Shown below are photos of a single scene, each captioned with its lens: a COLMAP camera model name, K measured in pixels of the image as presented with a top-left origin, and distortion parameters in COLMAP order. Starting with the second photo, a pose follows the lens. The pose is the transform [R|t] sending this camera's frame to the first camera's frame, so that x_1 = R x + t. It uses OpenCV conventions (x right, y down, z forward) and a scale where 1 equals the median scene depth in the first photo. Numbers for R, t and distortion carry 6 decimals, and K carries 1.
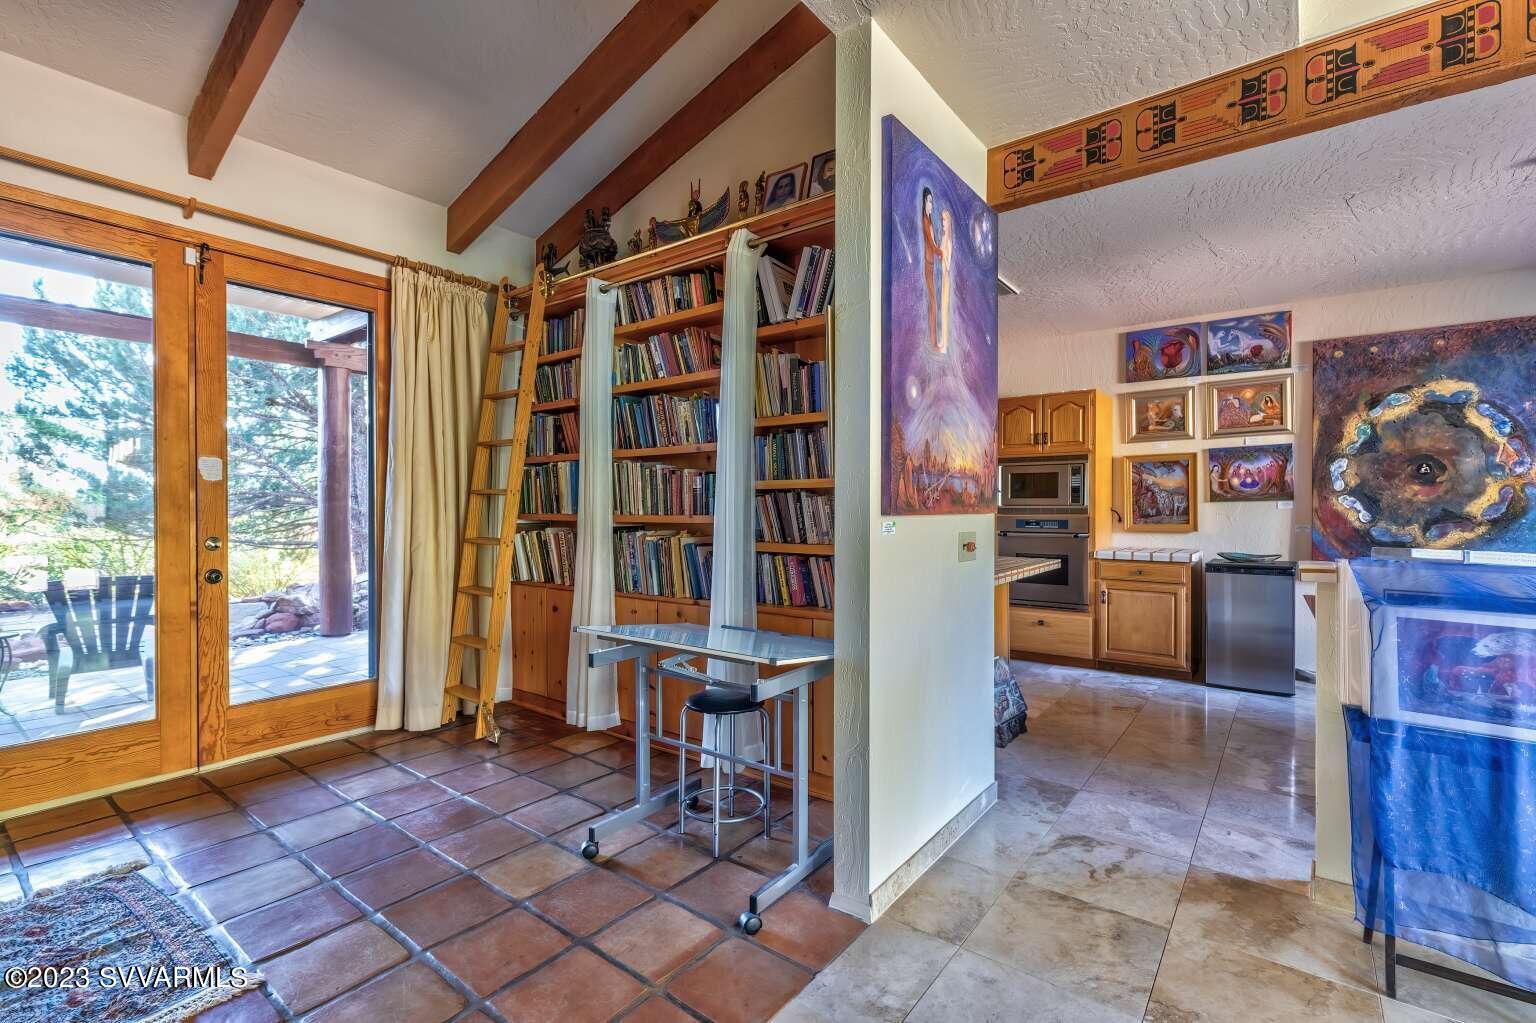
lens RADIAL K [[690.1, 0, 771.5], [0, 690.1, 510.9], [0, 0, 1]] dist [0.011830, 0.000060]
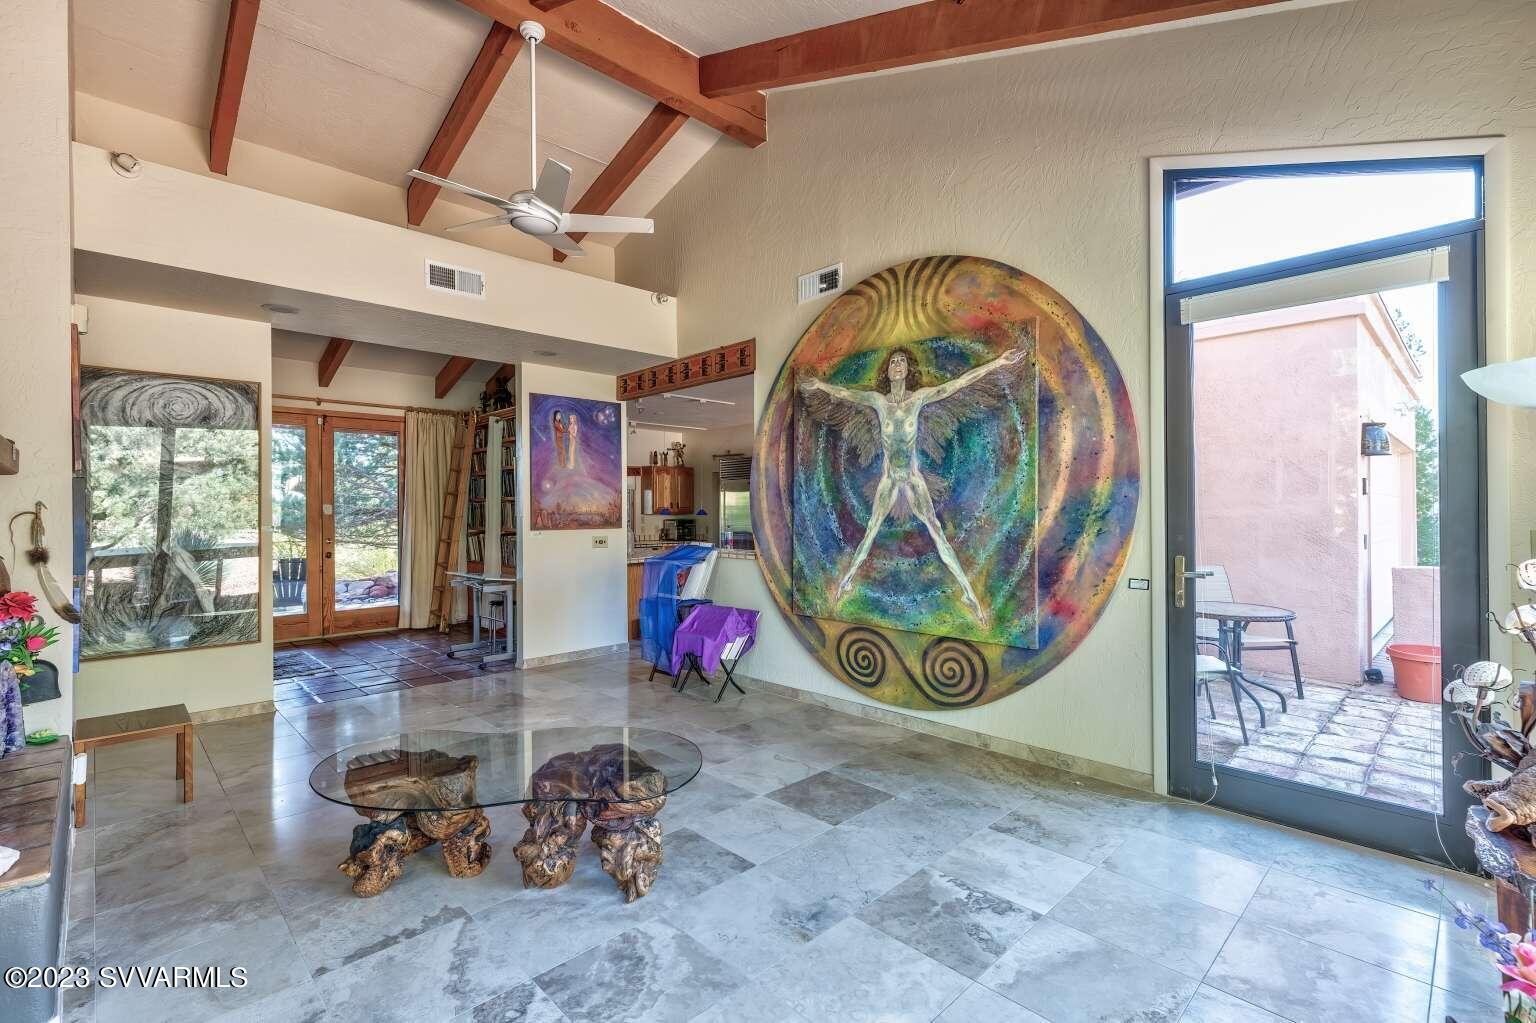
lens RADIAL K [[690.1, 0, 770.9], [0, 690.1, 509.9], [0, 0, 1]] dist [0.011830, 0.000060]
pose [[0.989796, -0.006726, -0.142331, 0.716409], [0.005787, 0.999959, -0.007009, -0.024068], [0.142372, 0.006114, 0.989794, -0.784932]]
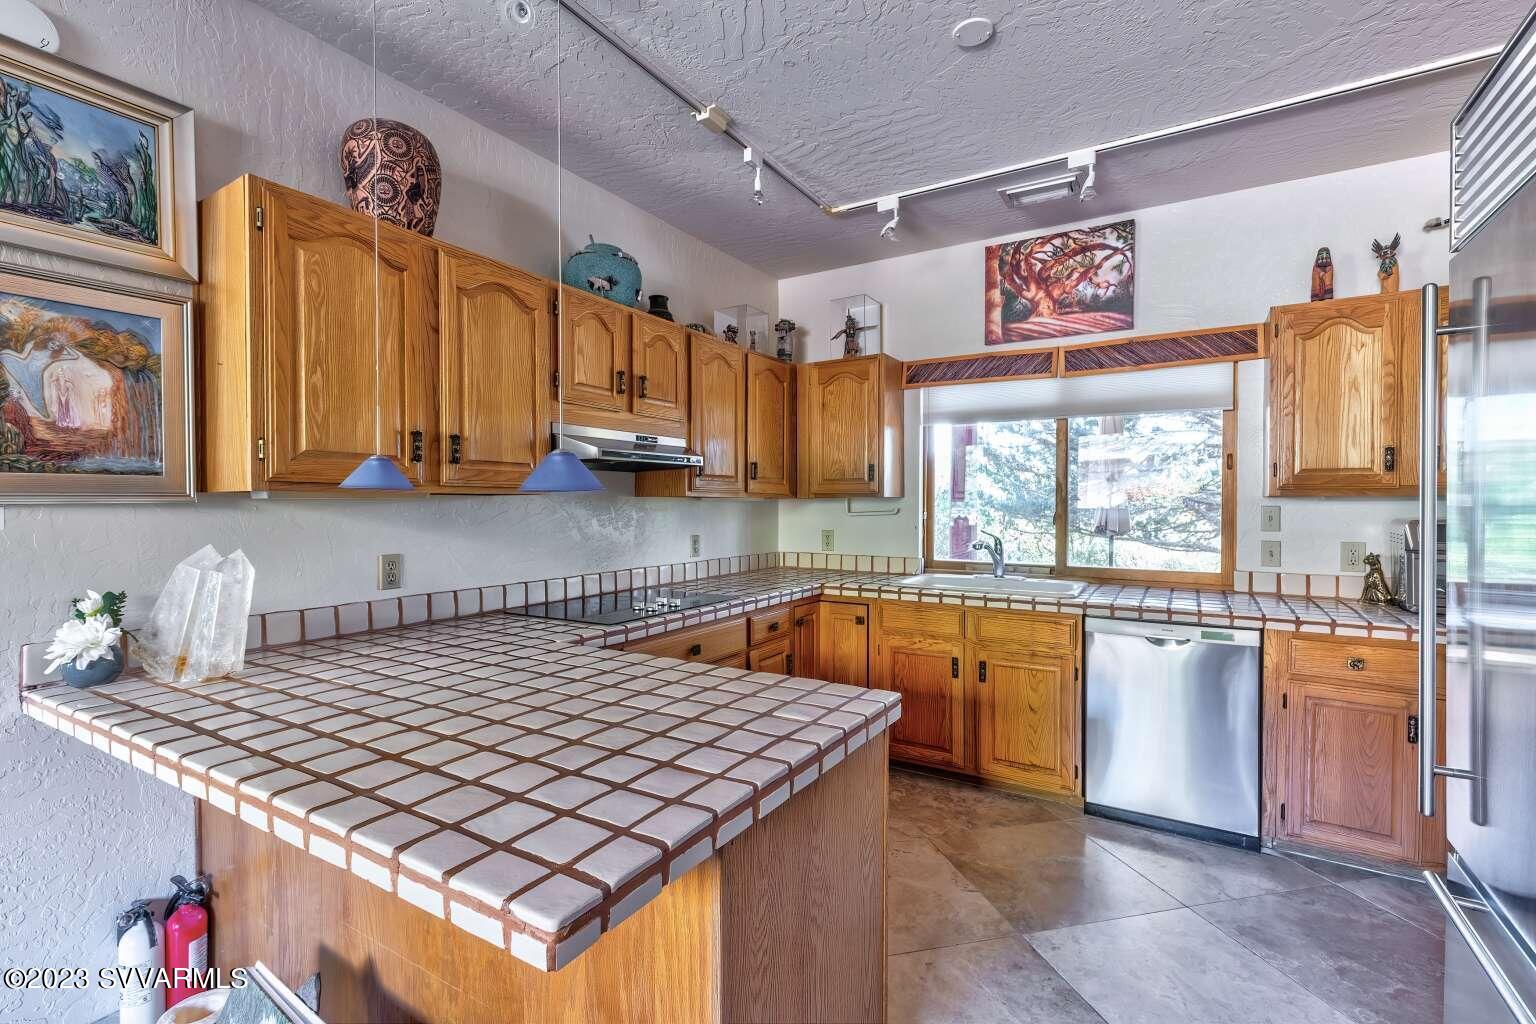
lens RADIAL K [[690.1, 0, 772.0], [0, 690.1, 506.8], [0, 0, 1]] dist [0.011830, 0.000060]
pose [[0.103738, 0.008451, -0.994569, 0.541201], [-0.006832, 0.999946, 0.007784, -0.021100], [0.994581, 0.005987, 0.103790, 0.972172]]
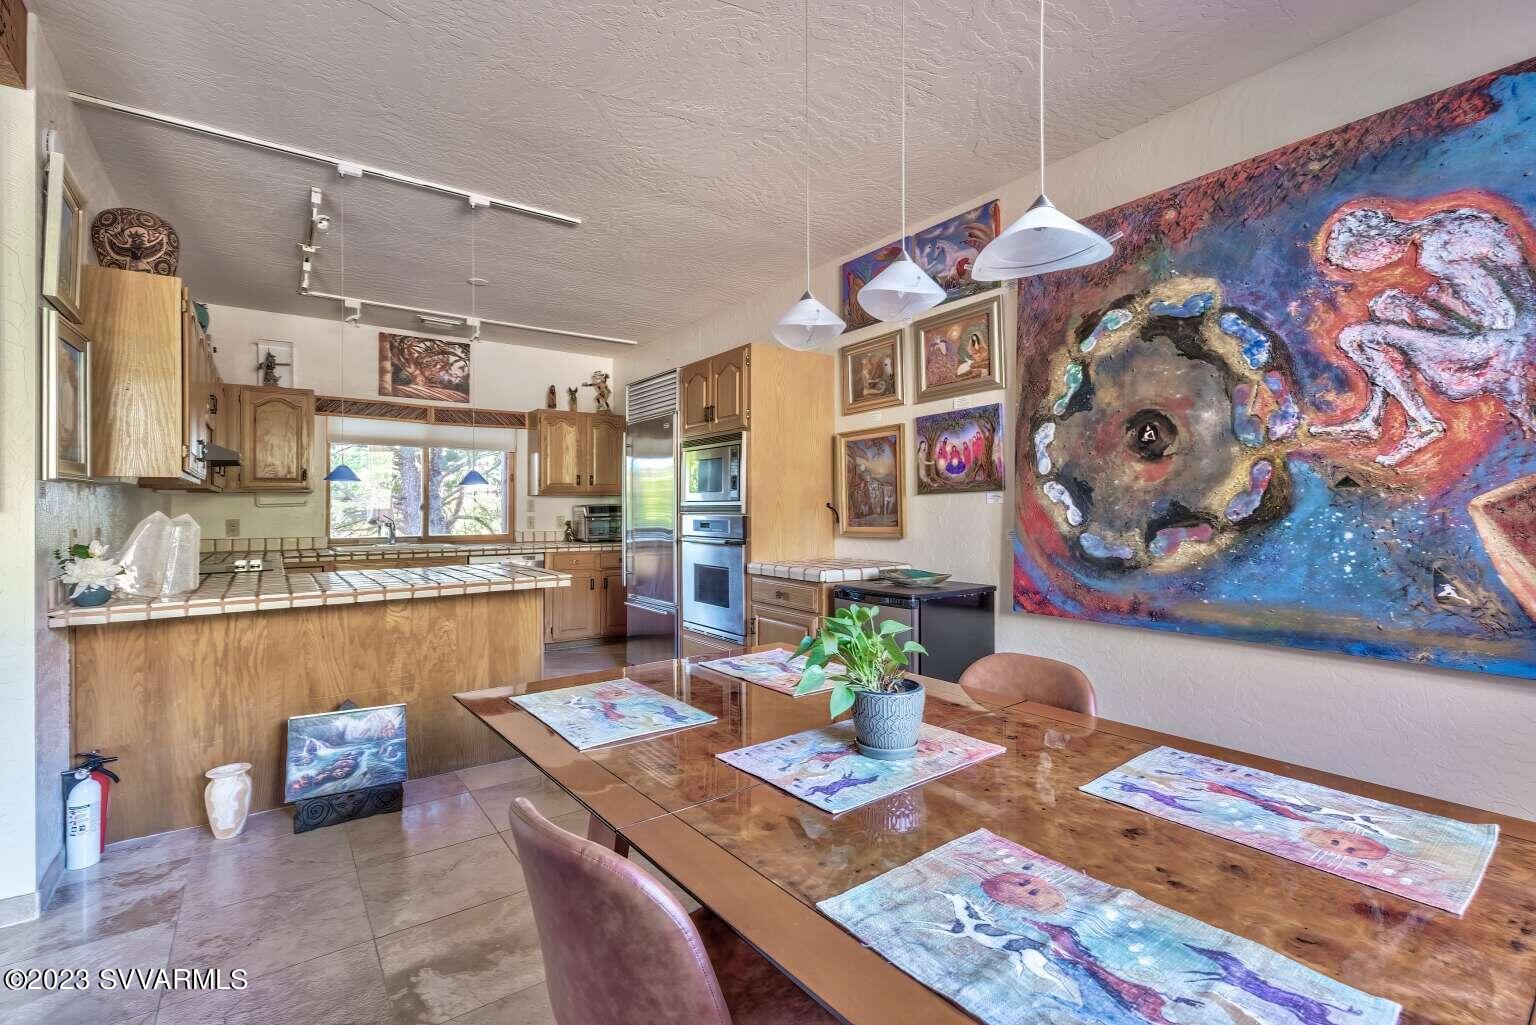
lens RADIAL K [[690.1, 0, 761.7], [0, 690.1, 505.6], [0, 0, 1]] dist [0.011830, 0.000060]
pose [[0.954913, -0.003824, -0.296860, 0.779812], [0.000879, 0.999949, -0.010052, 0.005172], [0.296883, 0.009338, 0.954868, 0.340930]]
